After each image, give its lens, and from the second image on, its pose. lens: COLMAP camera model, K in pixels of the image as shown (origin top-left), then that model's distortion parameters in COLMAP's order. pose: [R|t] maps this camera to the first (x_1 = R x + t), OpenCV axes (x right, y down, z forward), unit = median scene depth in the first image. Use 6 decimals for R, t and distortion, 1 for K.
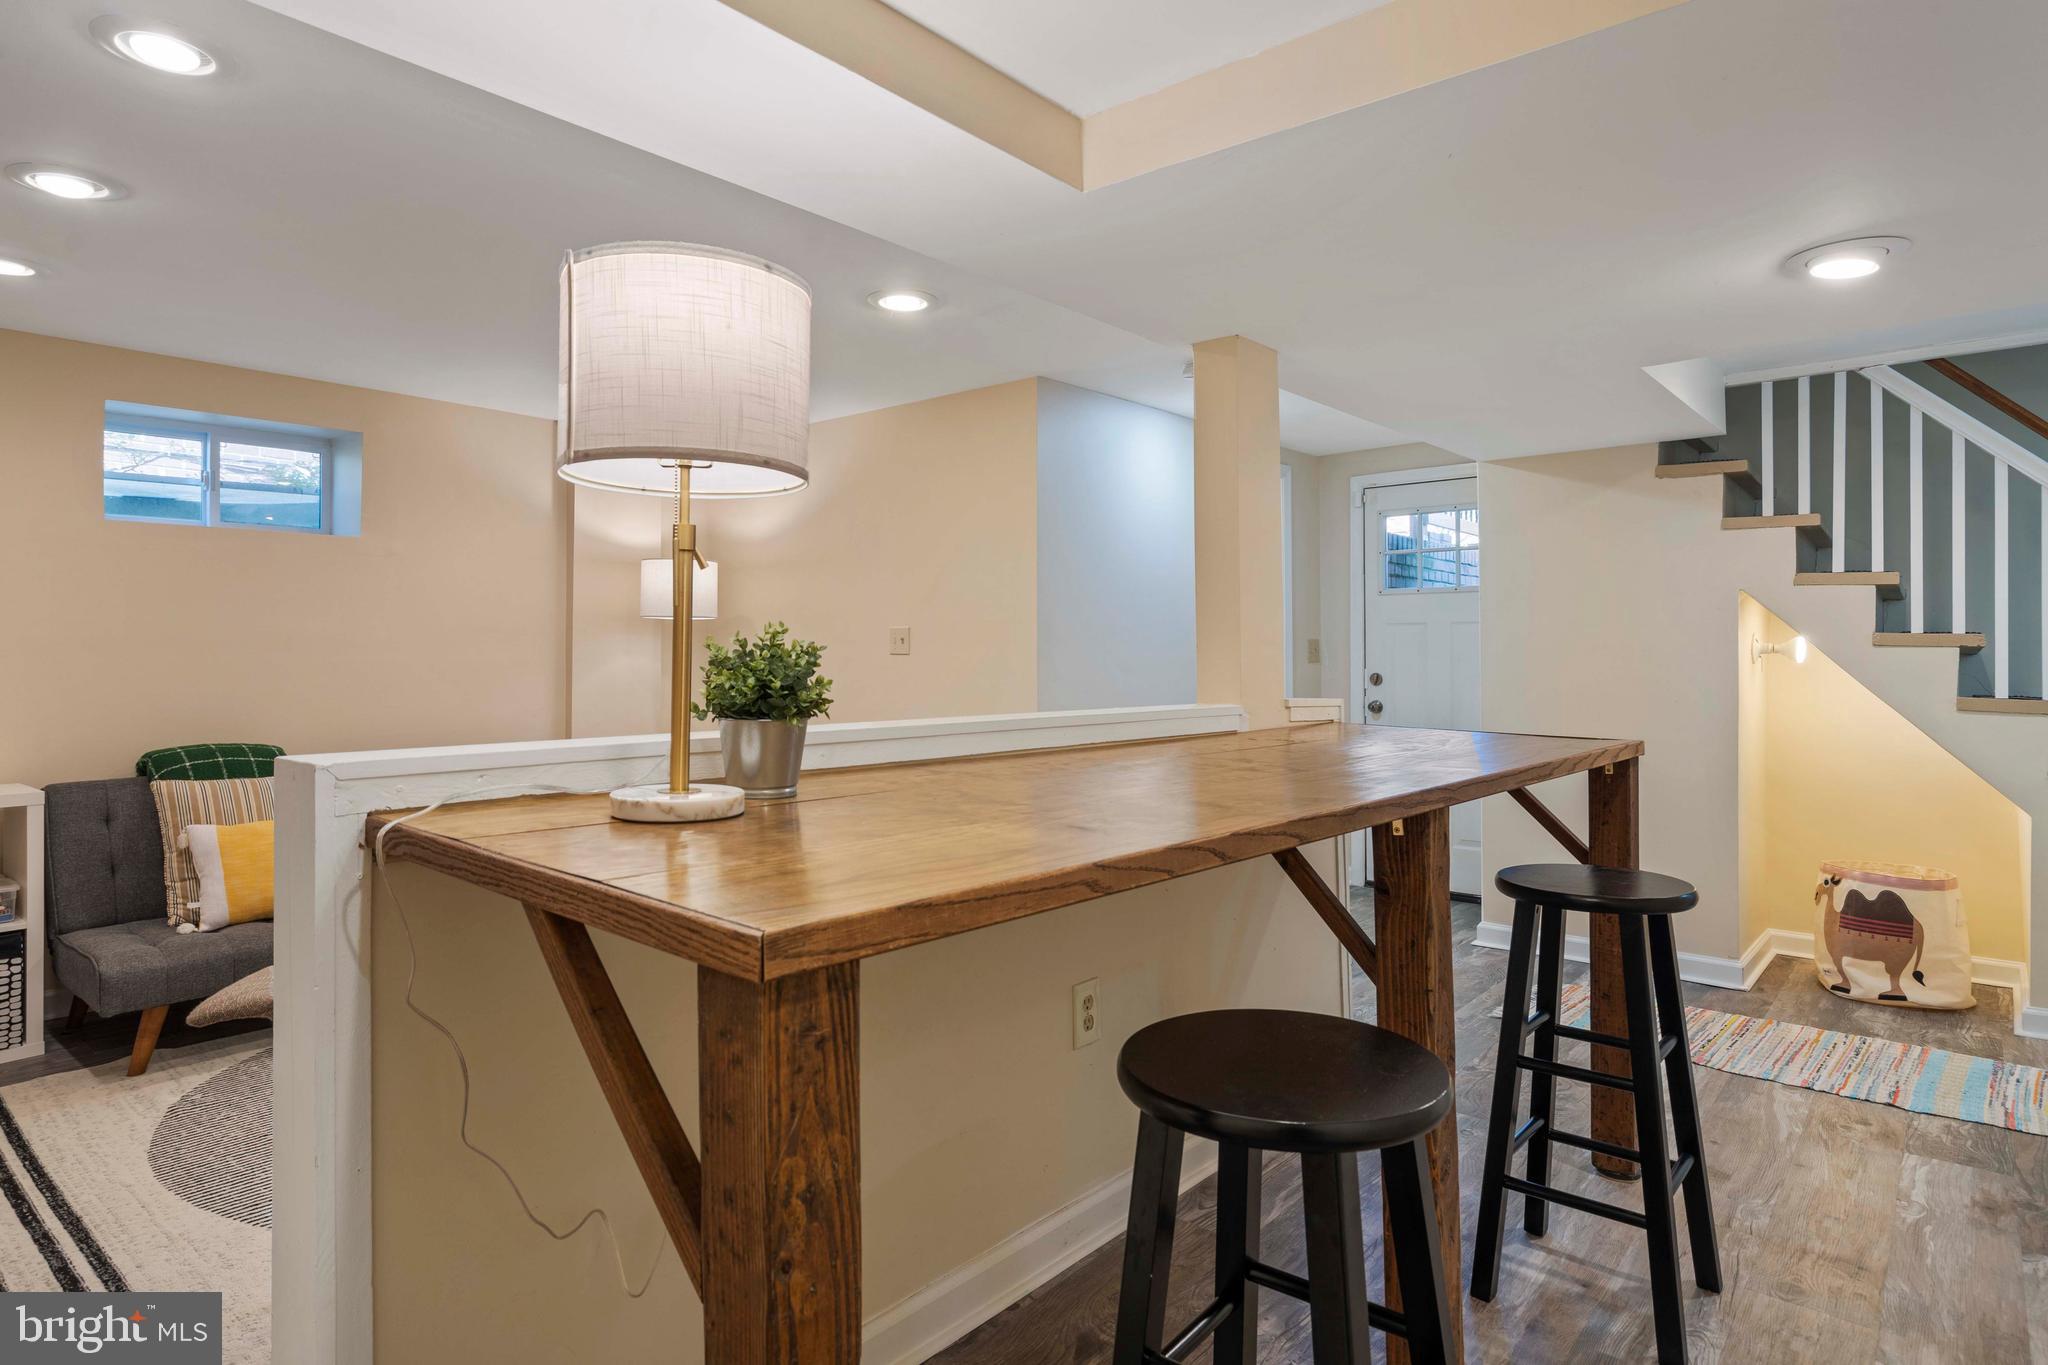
lens RADIAL K [[1107.8, 0, 1018.0], [0, 1107.8, 653.1], [0, 0, 1]] dist [0.000065, -0.000013]
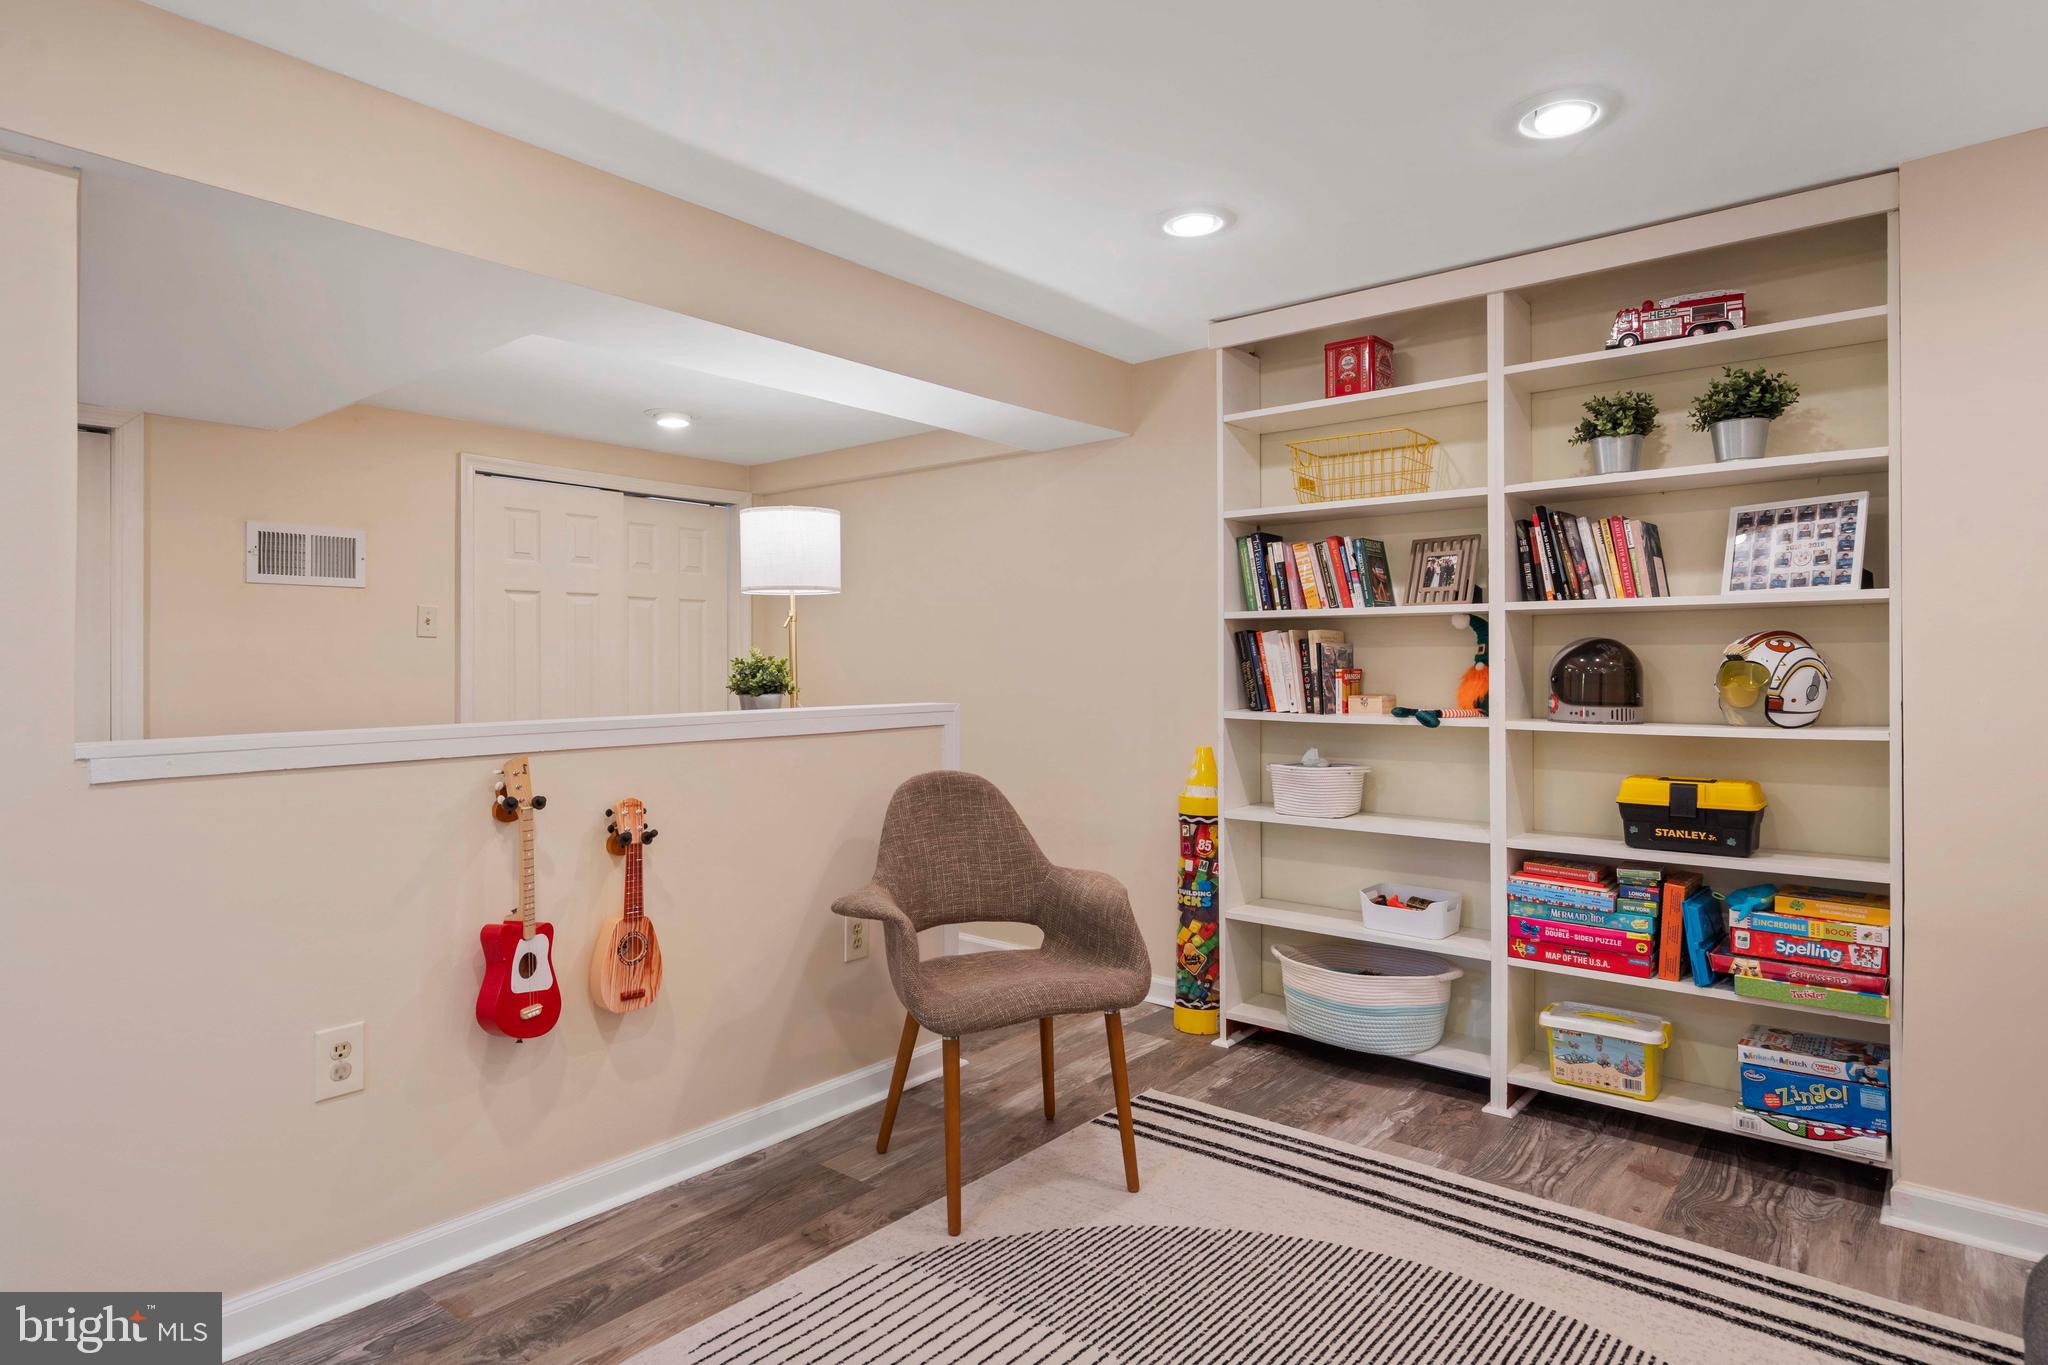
lens RADIAL K [[1122.1, 0, 1020.4], [0, 1122.1, 654.6], [0, 0, 1]] dist [0.002262, 0.000019]
pose [[-0.999773, 0.008932, -0.019341, -0.364247], [0.009039, 0.999944, -0.005461, -0.001252], [0.019291, -0.005635, -0.999798, 1.658041]]
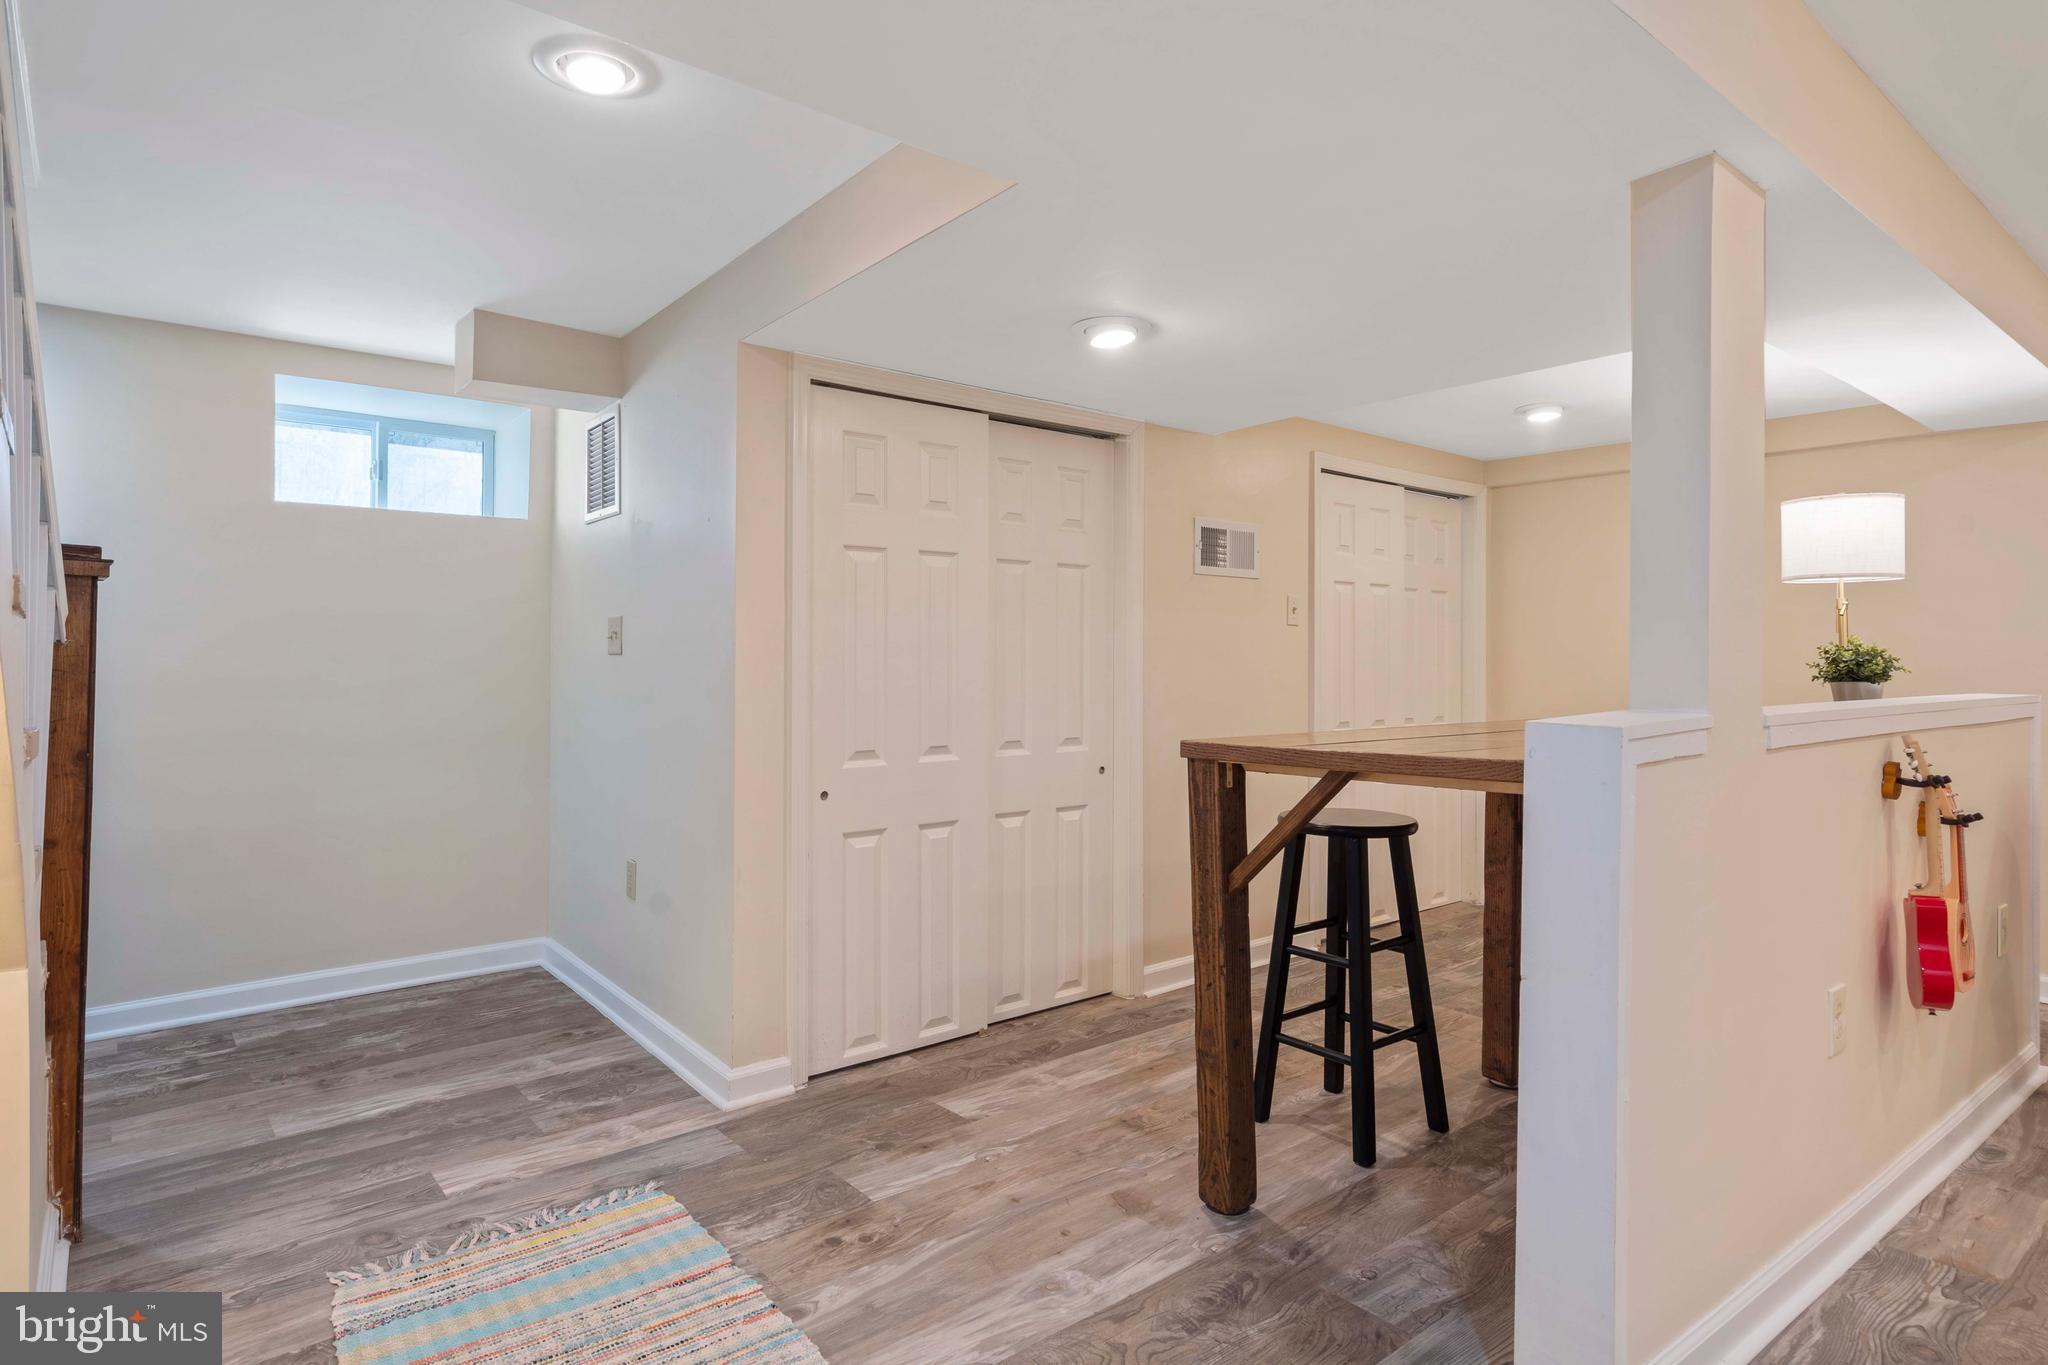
lens RADIAL K [[1107.8, 0, 1018.0], [0, 1107.8, 653.1], [0, 0, 1]] dist [0.000065, -0.000013]
pose [[-0.982358, -0.001204, 0.187008, 0.491226], [-0.001802, 0.999994, -0.003031, 0.006218], [-0.187003, -0.003315, -0.982354, 1.772489]]
